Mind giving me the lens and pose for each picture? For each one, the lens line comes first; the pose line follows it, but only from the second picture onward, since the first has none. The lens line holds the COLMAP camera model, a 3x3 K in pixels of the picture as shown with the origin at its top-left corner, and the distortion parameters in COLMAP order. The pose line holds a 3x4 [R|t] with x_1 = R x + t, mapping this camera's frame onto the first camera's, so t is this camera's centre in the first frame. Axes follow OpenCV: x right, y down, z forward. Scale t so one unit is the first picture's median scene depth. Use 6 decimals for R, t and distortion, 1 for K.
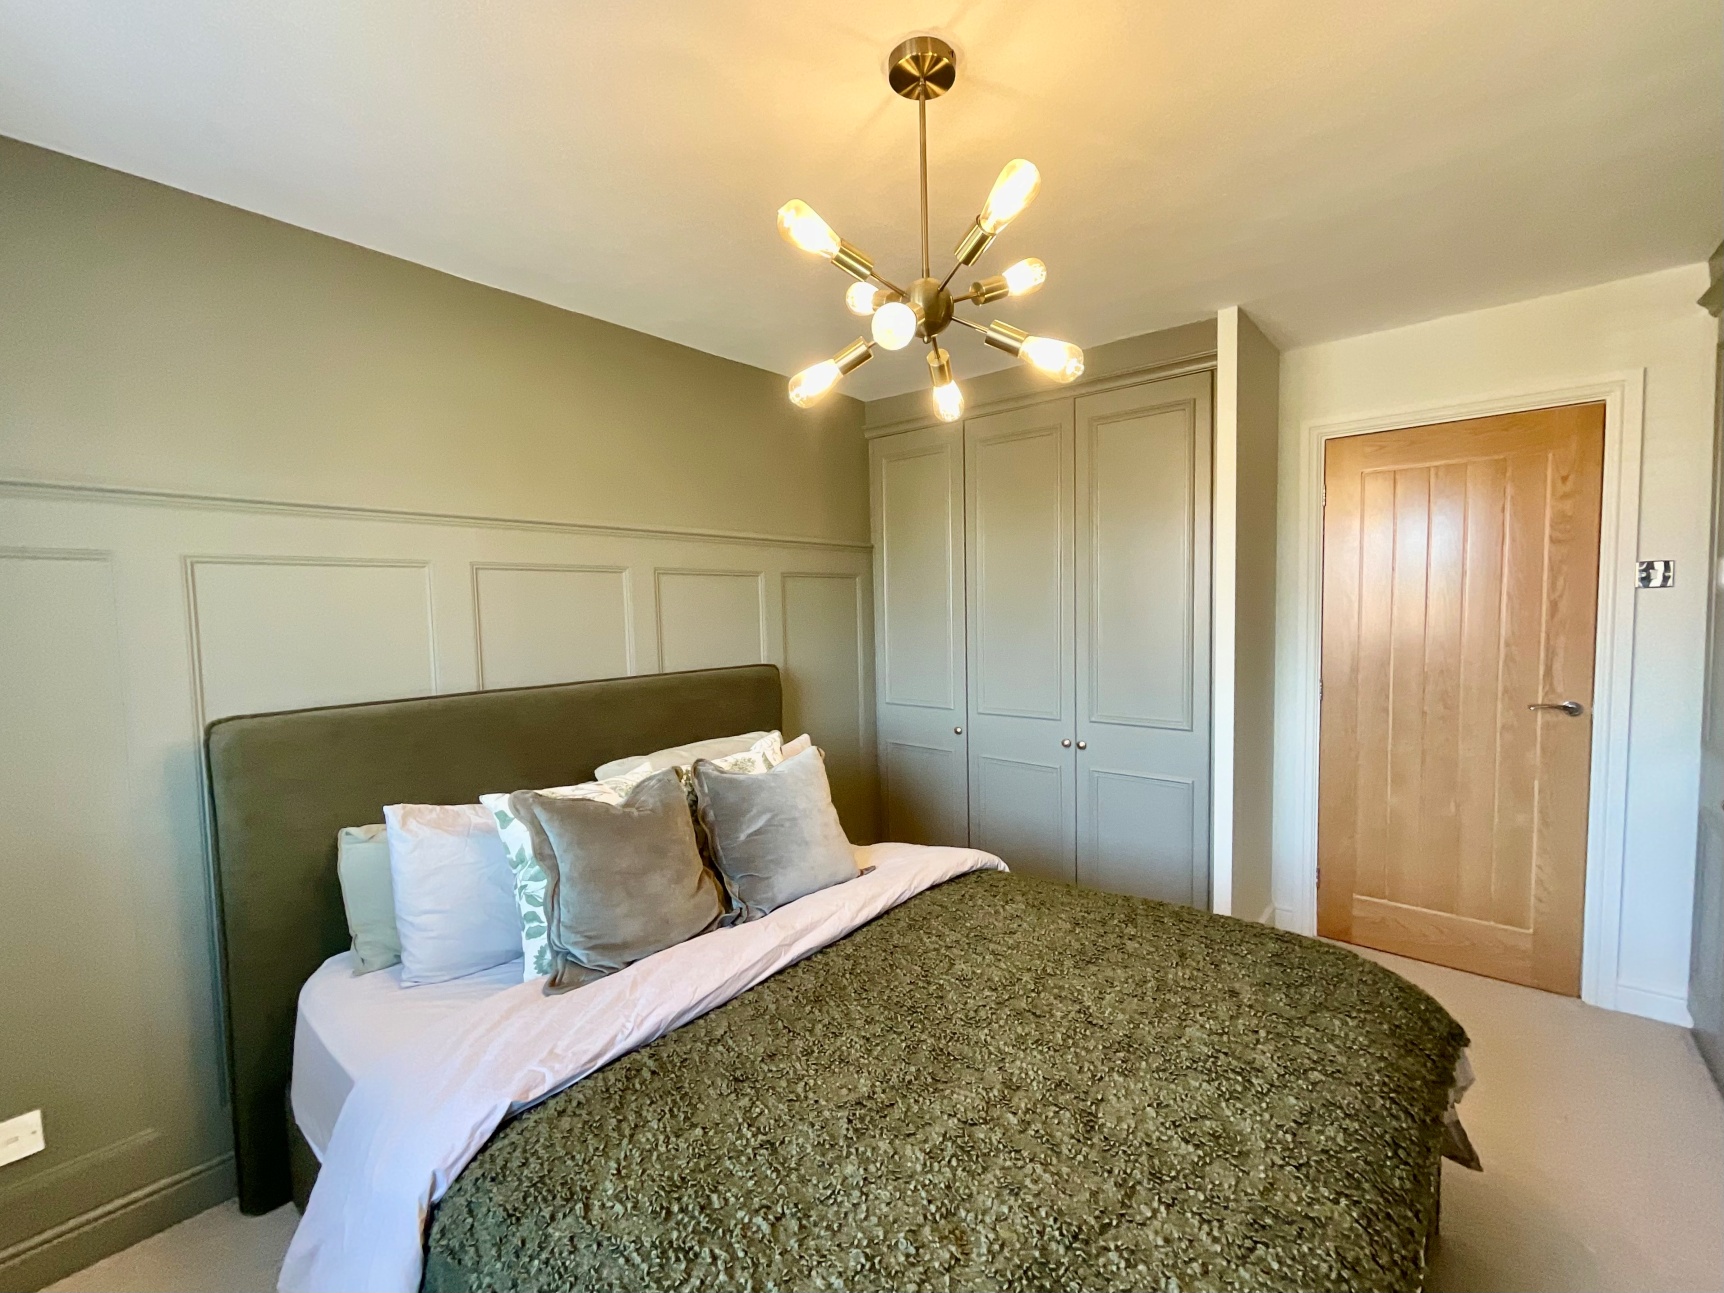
lens RADIAL K [[697.5, 0, 861.5], [0, 697.5, 648.6], [0, 0, 1]] dist [-0.000749, 0.000651]
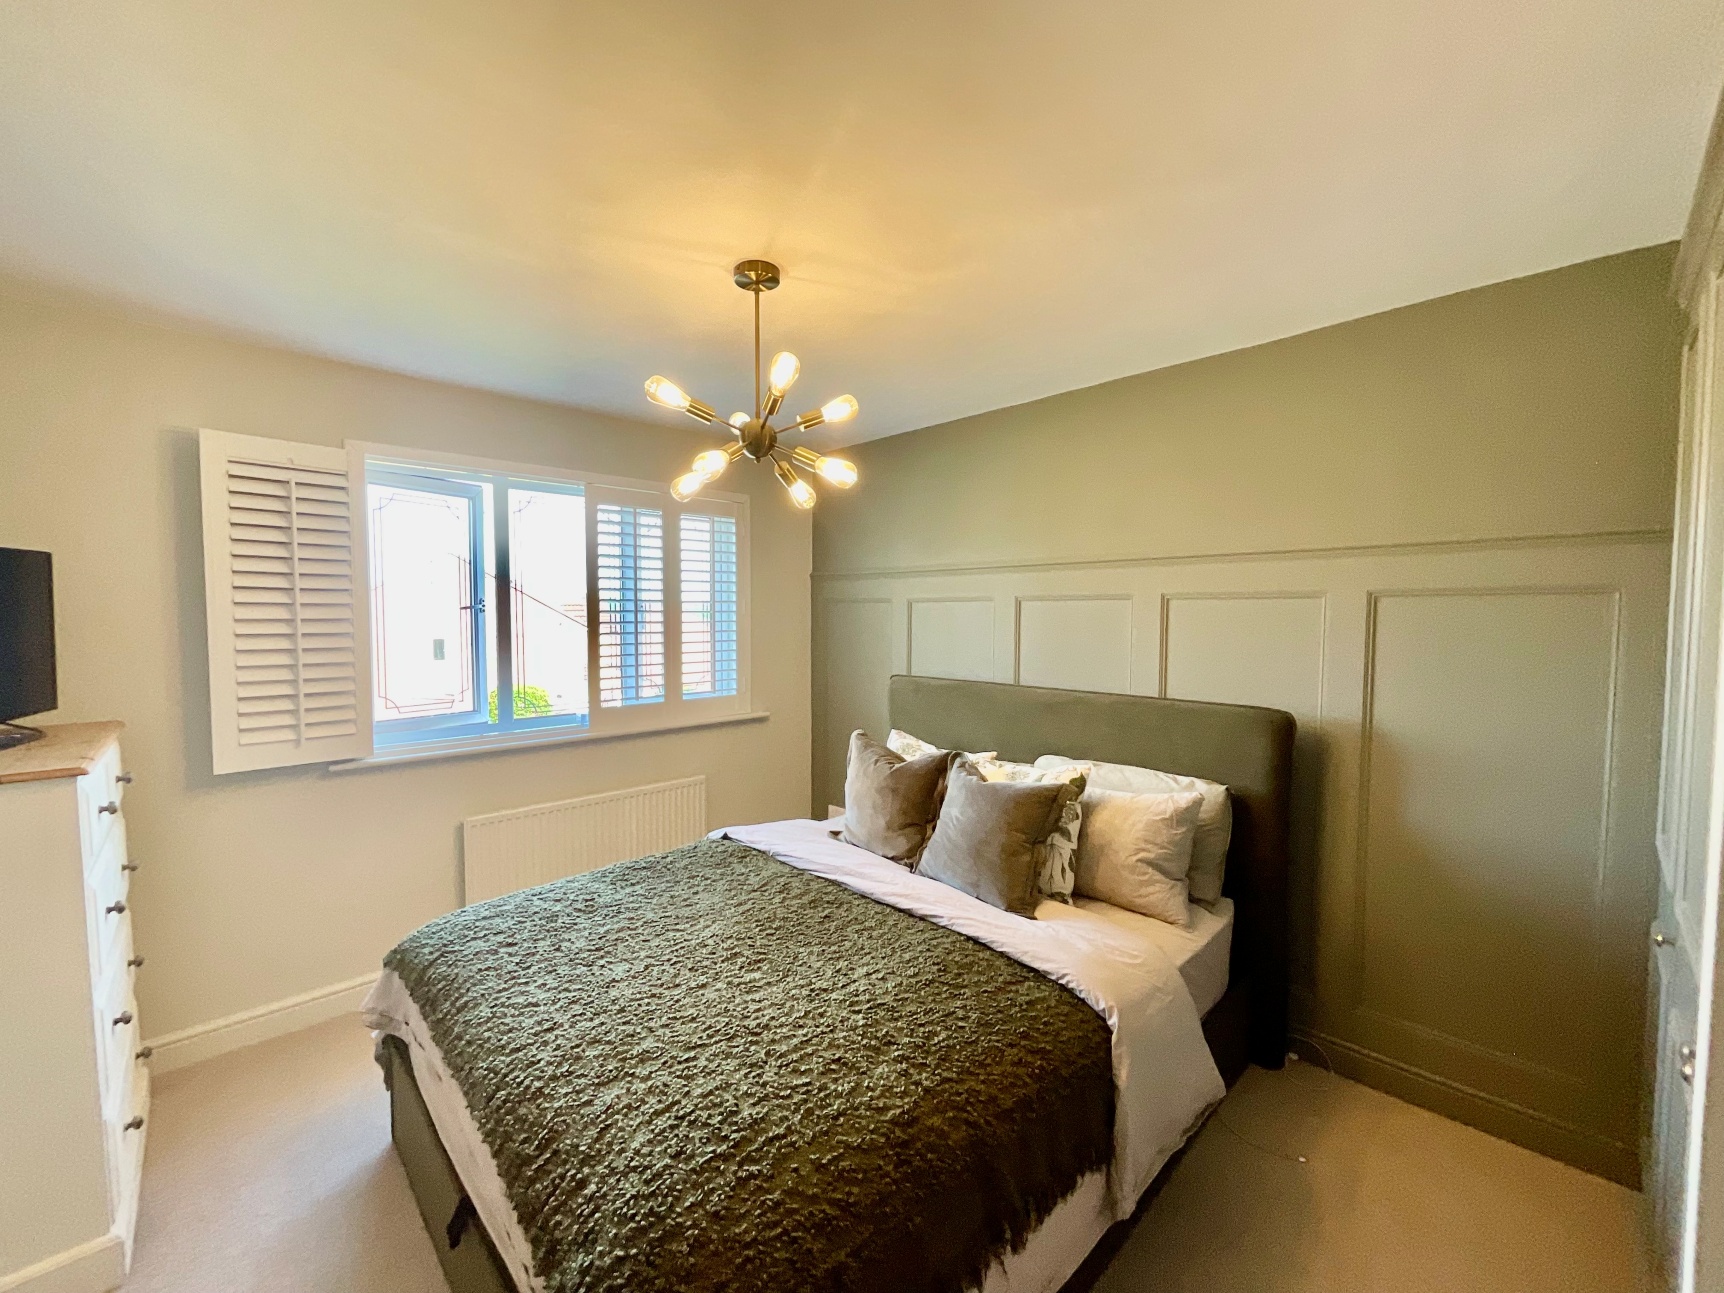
lens RADIAL K [[697.5, 0, 861.5], [0, 697.5, 648.6], [0, 0, 1]] dist [-0.000749, 0.000651]
pose [[-0.103269, 0.039544, -0.993867, 0.711508], [-0.096189, 0.994129, 0.049549, -0.042465], [0.989992, 0.100716, -0.098859, 0.654925]]
